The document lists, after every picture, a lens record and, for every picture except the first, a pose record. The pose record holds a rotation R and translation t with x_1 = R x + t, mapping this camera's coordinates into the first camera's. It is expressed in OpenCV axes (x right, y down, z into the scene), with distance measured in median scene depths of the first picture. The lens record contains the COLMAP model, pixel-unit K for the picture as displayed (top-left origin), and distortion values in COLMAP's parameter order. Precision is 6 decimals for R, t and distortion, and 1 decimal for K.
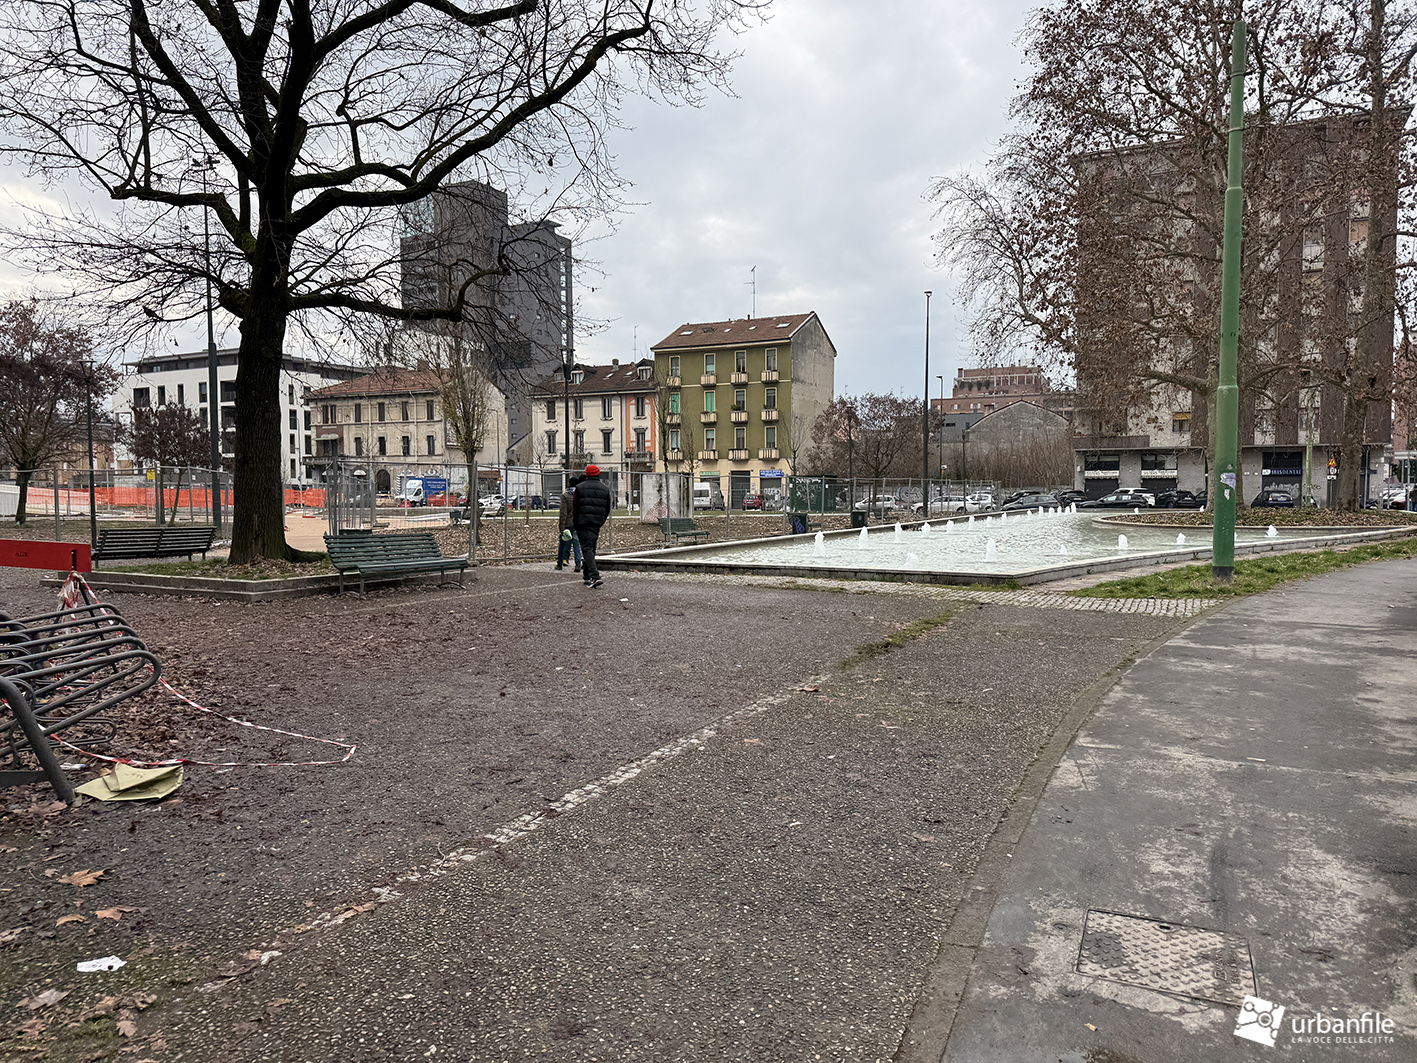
lens RADIAL K [[992.4, 0, 726.0], [0, 992.4, 572.0], [0, 0, 1]] dist [0.057493, -0.073879]
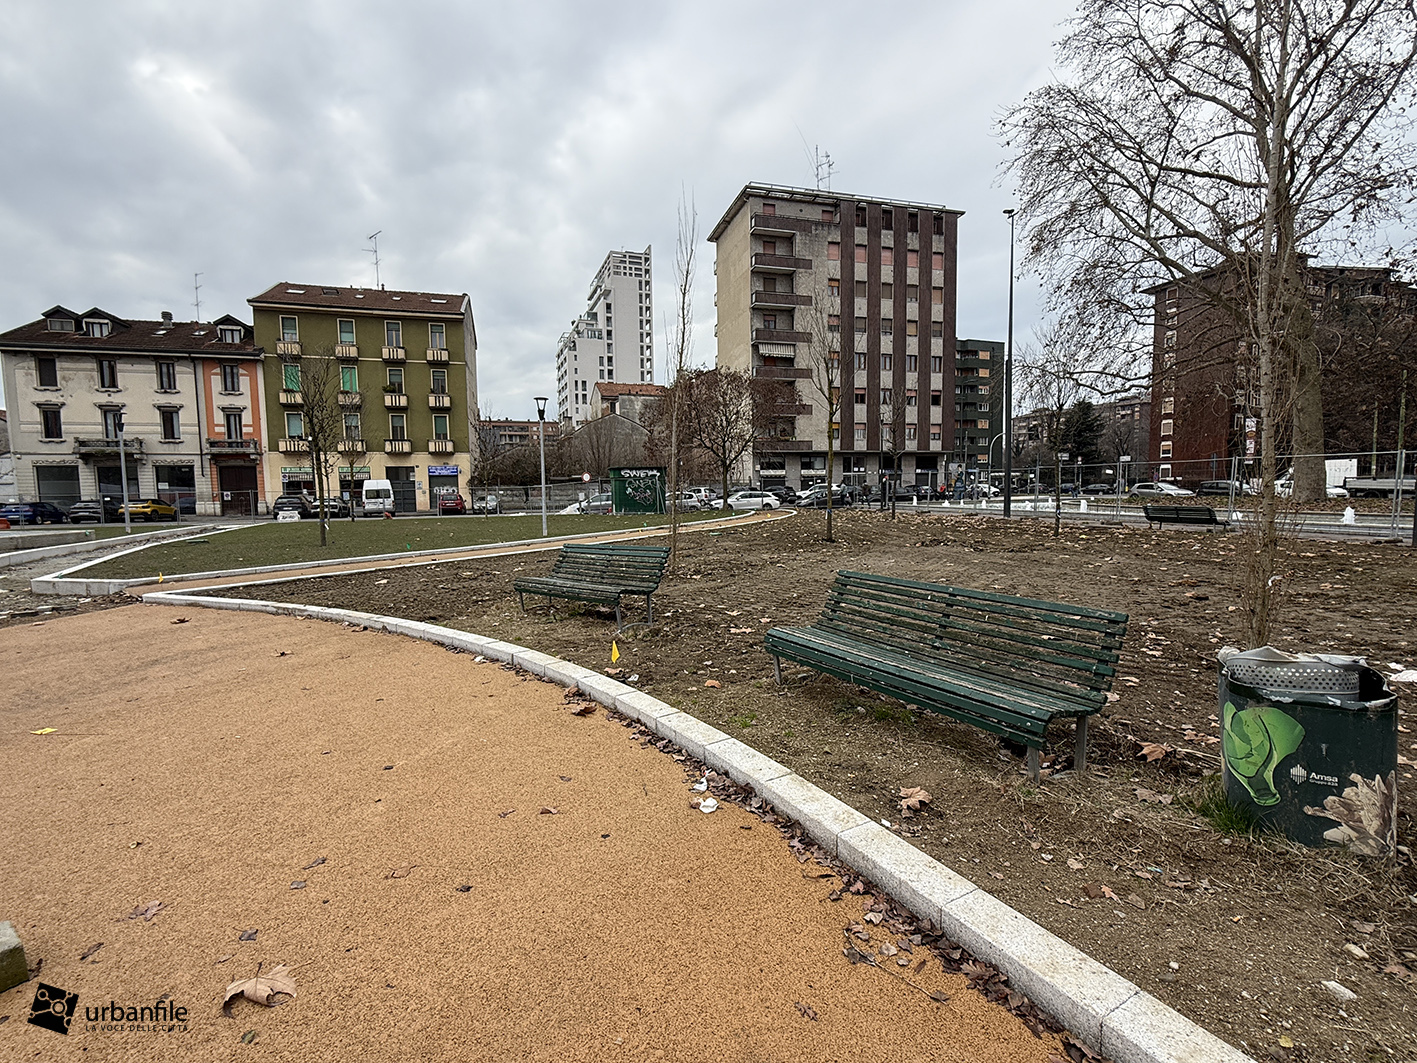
lens RADIAL K [[640.9, 0, 707.4], [0, 640.9, 535.7], [0, 0, 1]] dist [0.004143, -0.000652]
pose [[0.740389, -0.059116, 0.669575, -0.146798], [0.069093, 0.997542, 0.011672, -0.030172], [-0.668619, 0.037622, 0.742653, 0.403095]]
